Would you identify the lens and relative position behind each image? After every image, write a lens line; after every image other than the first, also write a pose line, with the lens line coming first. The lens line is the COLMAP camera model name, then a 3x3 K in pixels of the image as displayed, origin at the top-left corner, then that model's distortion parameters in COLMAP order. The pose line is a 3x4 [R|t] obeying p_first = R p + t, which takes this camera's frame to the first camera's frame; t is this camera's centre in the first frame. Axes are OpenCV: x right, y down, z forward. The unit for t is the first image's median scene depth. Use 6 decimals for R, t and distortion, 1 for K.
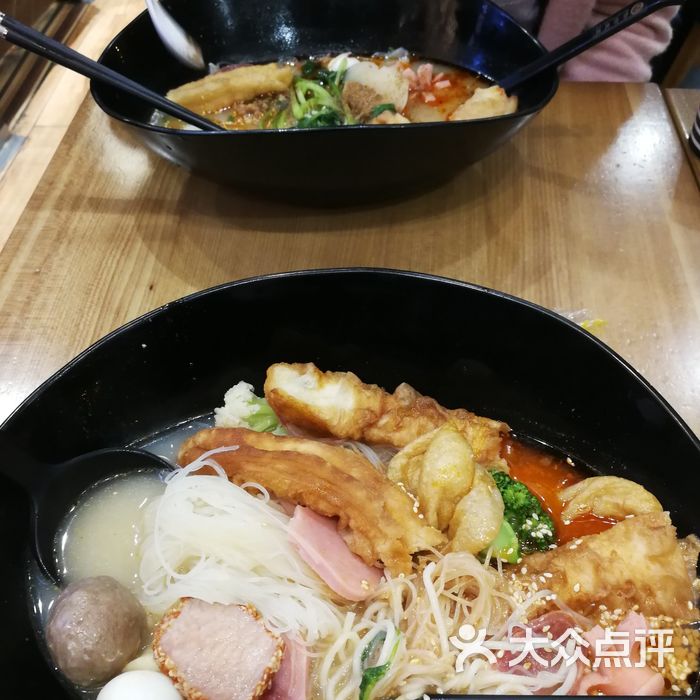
lens RADIAL K [[557.5, 0, 350.0], [0, 557.5, 350.0], [0, 0, 1]] dist [-0.029572, -0.010537]
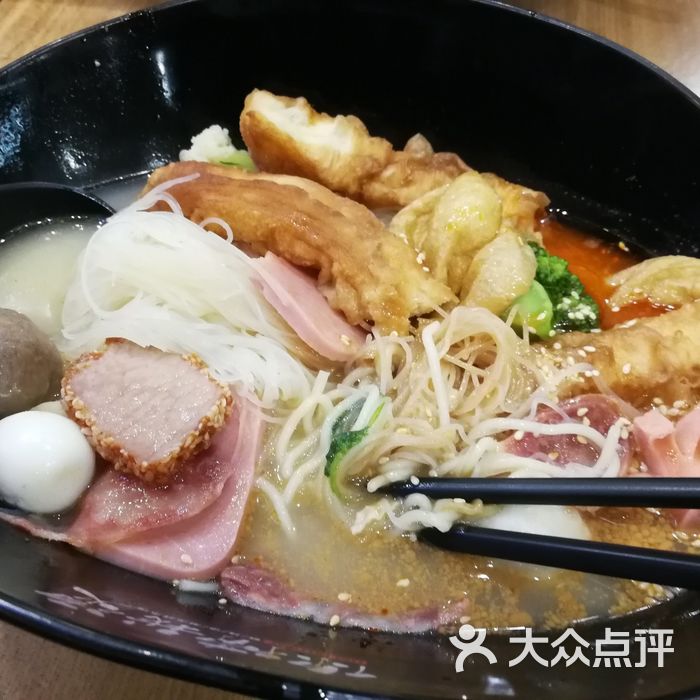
lens RADIAL K [[557.5, 0, 350.0], [0, 557.5, 350.0], [0, 0, 1]] dist [-0.029572, -0.010537]
pose [[0.996686, 0.074221, -0.033280, 0.058263], [-0.071930, 0.995260, 0.065448, 0.376181], [0.037980, -0.062838, 0.997301, 0.231460]]
